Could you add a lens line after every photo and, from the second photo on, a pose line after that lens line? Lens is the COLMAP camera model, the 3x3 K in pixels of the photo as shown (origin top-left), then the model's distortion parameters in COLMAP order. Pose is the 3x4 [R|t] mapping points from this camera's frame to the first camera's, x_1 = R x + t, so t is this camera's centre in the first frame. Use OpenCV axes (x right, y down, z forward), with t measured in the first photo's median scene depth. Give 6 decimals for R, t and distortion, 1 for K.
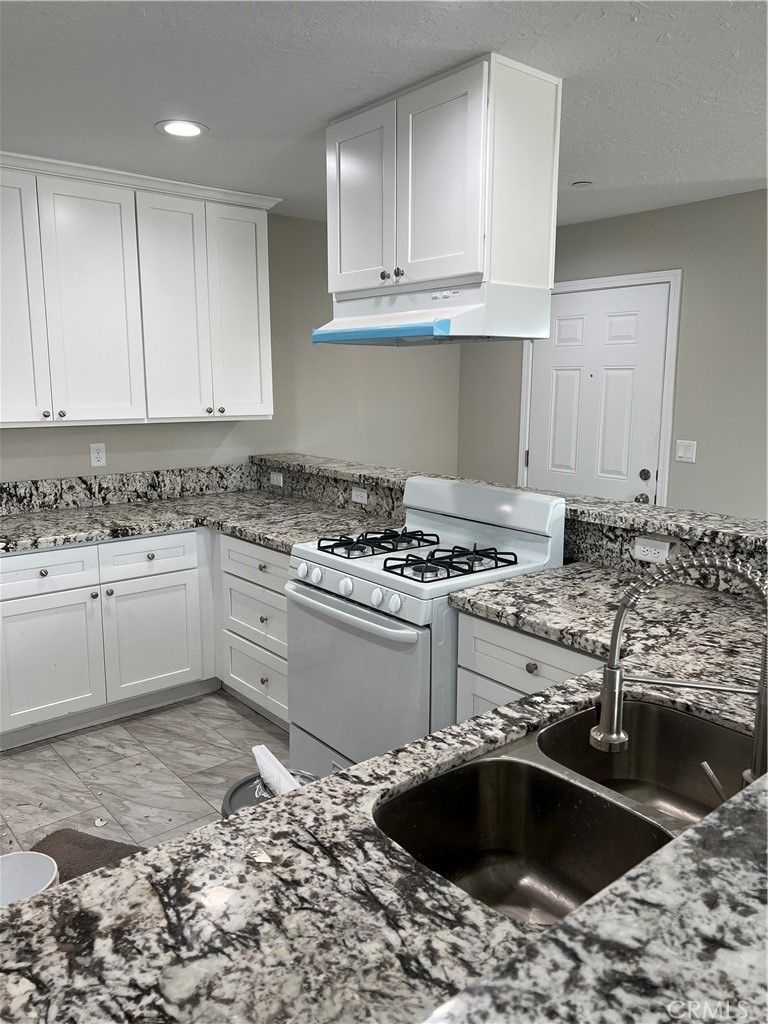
lens RADIAL K [[761.2, 0, 374.3], [0, 761.2, 512.1], [0, 0, 1]] dist [0.000640, -0.003029]
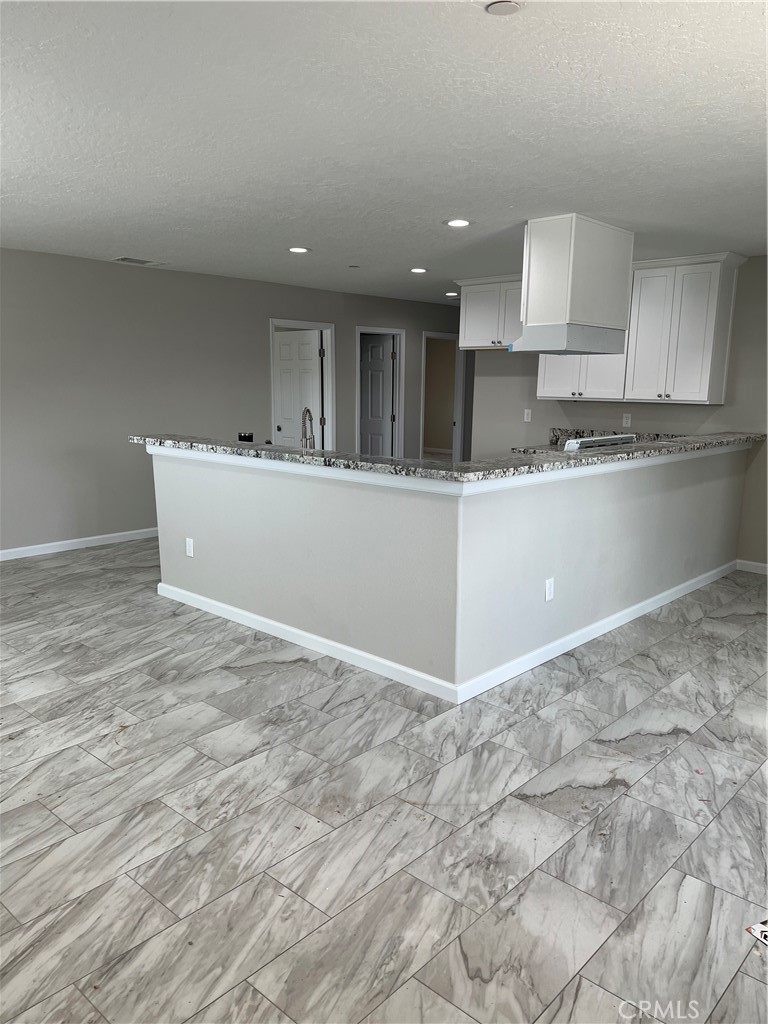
lens RADIAL K [[770.1, 0, 384.0], [0, 770.1, 512.0], [0, 0, 1]] dist [0.003340, -0.079009]
pose [[0.138901, 0.165563, -0.976369, 1.327039], [-0.182085, 0.973387, 0.139153, -0.015005], [0.973423, 0.158453, 0.165351, 0.208301]]
